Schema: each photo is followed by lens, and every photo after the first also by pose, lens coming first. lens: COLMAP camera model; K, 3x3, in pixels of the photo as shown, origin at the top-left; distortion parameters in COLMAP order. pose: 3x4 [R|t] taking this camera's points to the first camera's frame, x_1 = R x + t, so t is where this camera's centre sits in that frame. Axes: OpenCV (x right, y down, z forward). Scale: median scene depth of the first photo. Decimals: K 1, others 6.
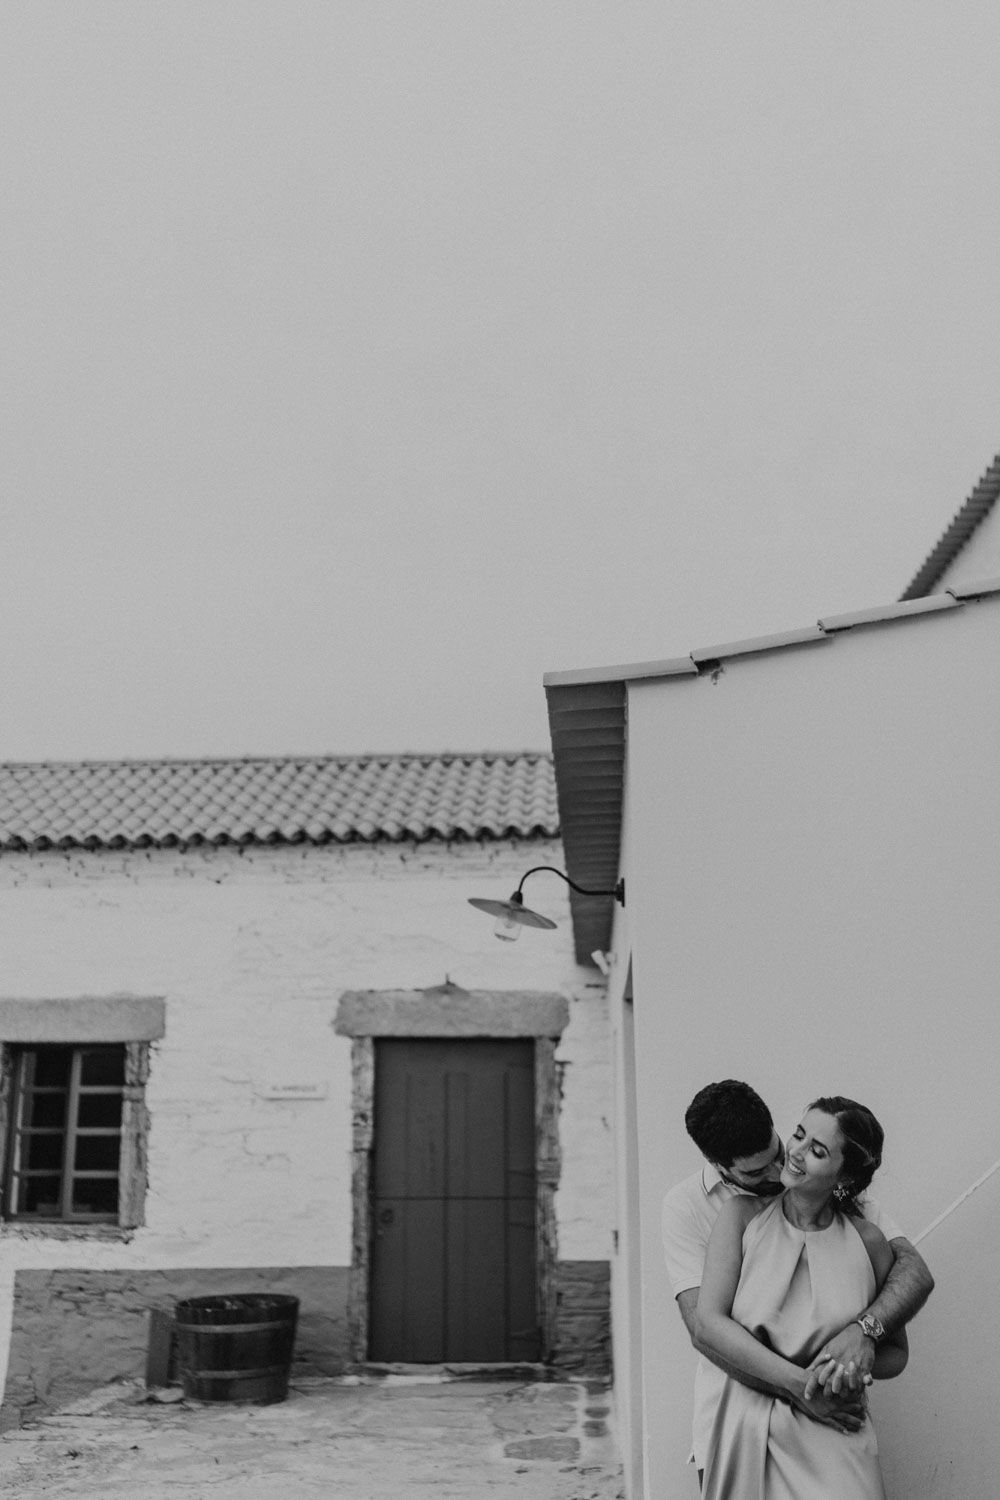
lens RADIAL K [[1454.5, 0, 500.0], [0, 1454.5, 750.0], [0, 0, 1]] dist [-0.016067, -0.009147]
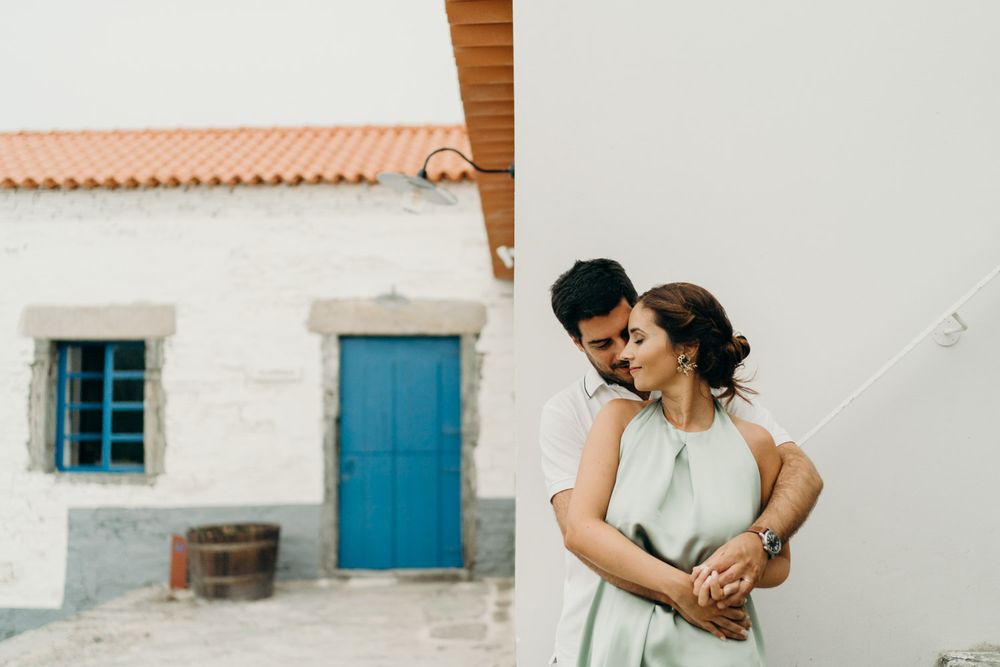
lens RADIAL K [[969.7, 0, 503.6], [0, 969.7, 361.6], [0, 0, 1]] dist [-0.016067, -0.009147]
pose [[0.998925, 0.000007, 0.046354, 0.022397], [-0.008680, 0.982338, 0.186916, 0.060450], [-0.045534, -0.187118, 0.981282, 0.141880]]
